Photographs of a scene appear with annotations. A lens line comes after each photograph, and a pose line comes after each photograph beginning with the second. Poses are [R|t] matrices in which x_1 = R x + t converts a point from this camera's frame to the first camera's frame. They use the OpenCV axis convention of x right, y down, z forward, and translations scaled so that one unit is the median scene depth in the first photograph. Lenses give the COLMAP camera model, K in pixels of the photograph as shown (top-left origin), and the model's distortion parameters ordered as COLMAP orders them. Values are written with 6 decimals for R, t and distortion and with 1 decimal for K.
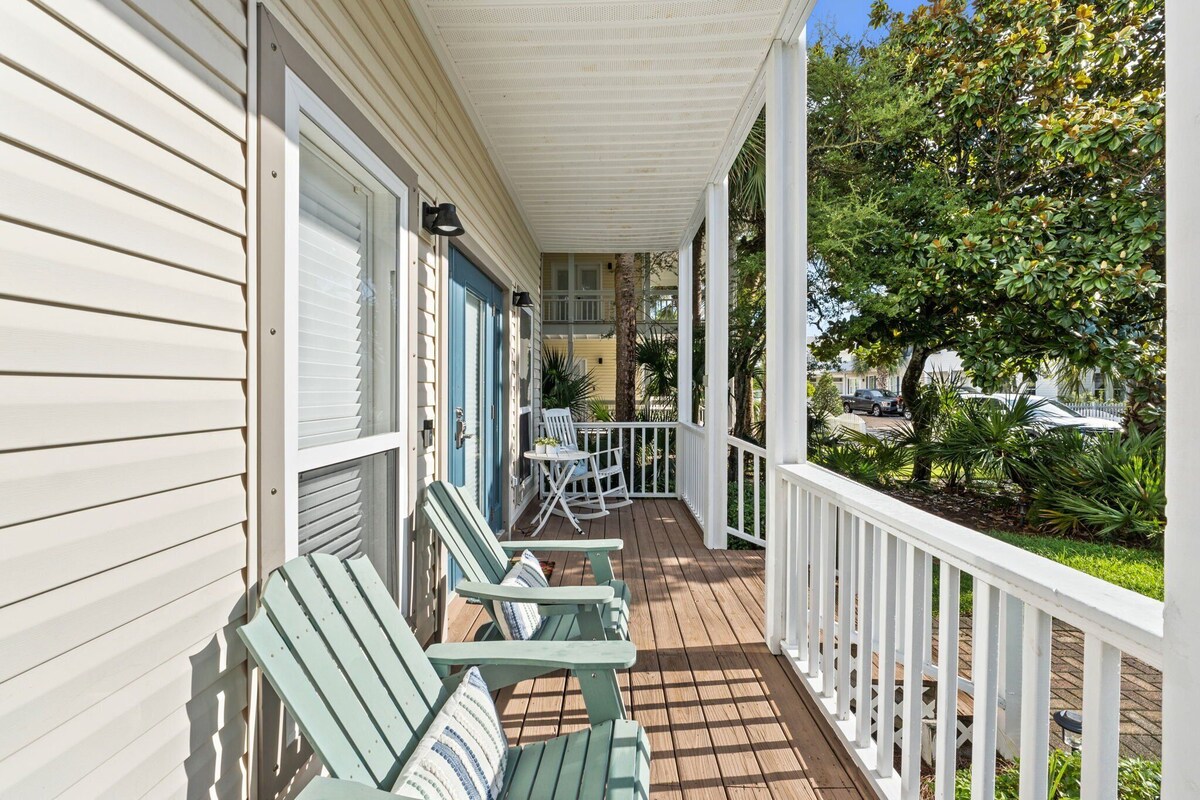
lens RADIAL K [[496.3, 0, 601.1], [0, 496.3, 397.9], [0, 0, 1]] dist [-0.008112, -0.000424]
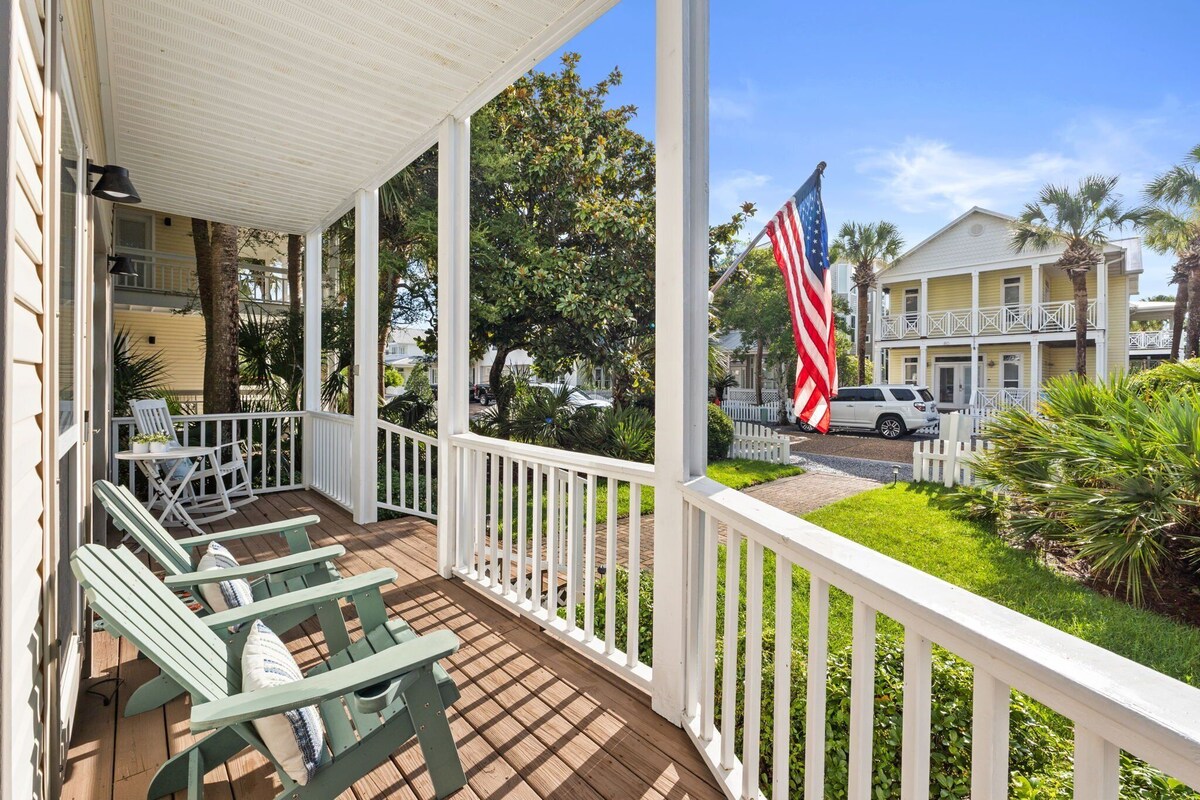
lens RADIAL K [[496.3, 0, 588.9], [0, 496.3, 394.4], [0, 0, 1]] dist [-0.008112, -0.000424]
pose [[0.712505, -0.013027, 0.701546, -0.147890], [0.002576, 0.999869, 0.015950, 0.002286], [-0.701662, -0.009558, 0.712446, -0.100091]]
